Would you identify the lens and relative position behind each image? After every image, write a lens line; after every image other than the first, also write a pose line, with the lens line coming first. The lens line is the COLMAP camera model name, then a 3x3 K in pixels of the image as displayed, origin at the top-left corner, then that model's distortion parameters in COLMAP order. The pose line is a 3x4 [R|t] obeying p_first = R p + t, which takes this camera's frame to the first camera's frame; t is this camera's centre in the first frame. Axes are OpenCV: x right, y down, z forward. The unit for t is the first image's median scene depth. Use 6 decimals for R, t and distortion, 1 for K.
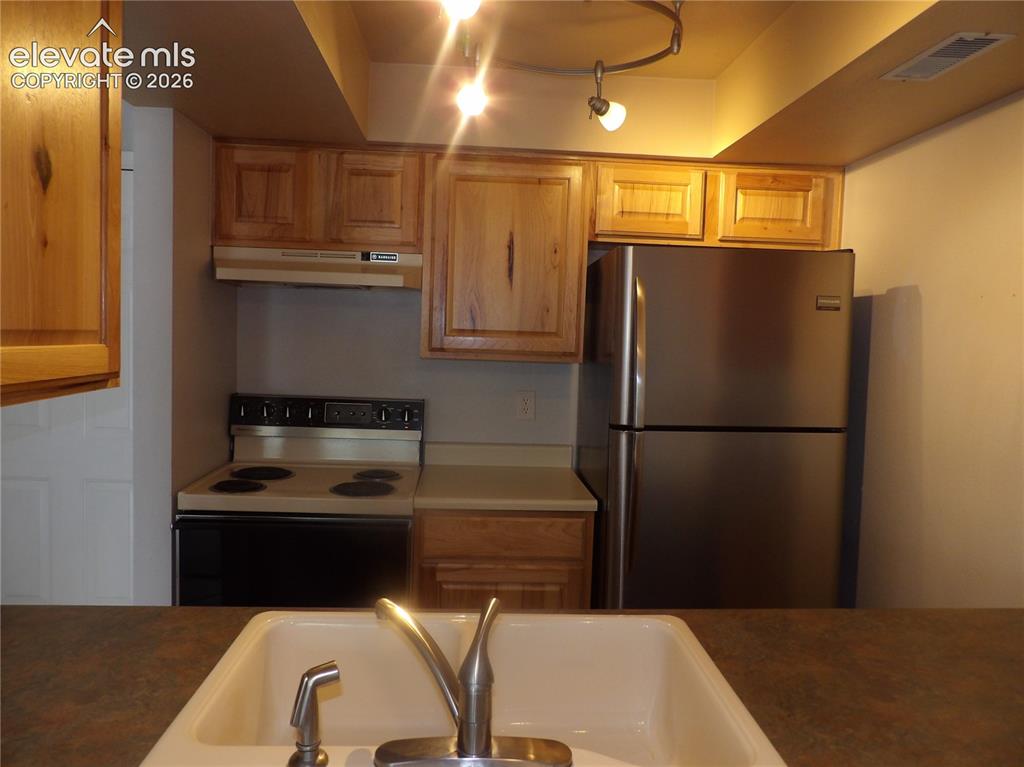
lens RADIAL K [[731.5, 0, 507.5], [0, 731.5, 384.6], [0, 0, 1]] dist [-0.040410, 0.047474]
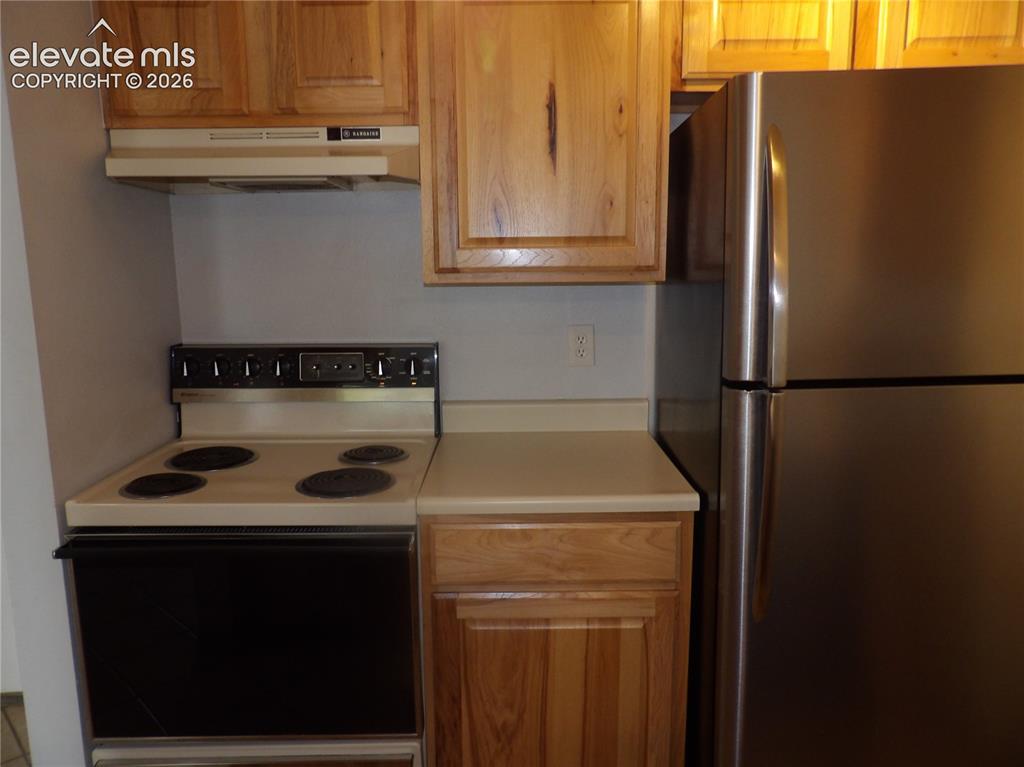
lens RADIAL K [[729.9, 0, 512.0], [0, 729.9, 383.5], [0, 0, 1]] dist [-0.001182, 0.001673]
pose [[0.997359, -0.034043, -0.064155, 0.002588], [0.040293, 0.994293, 0.098778, -0.008414], [0.060426, -0.101102, 0.993039, 0.326271]]
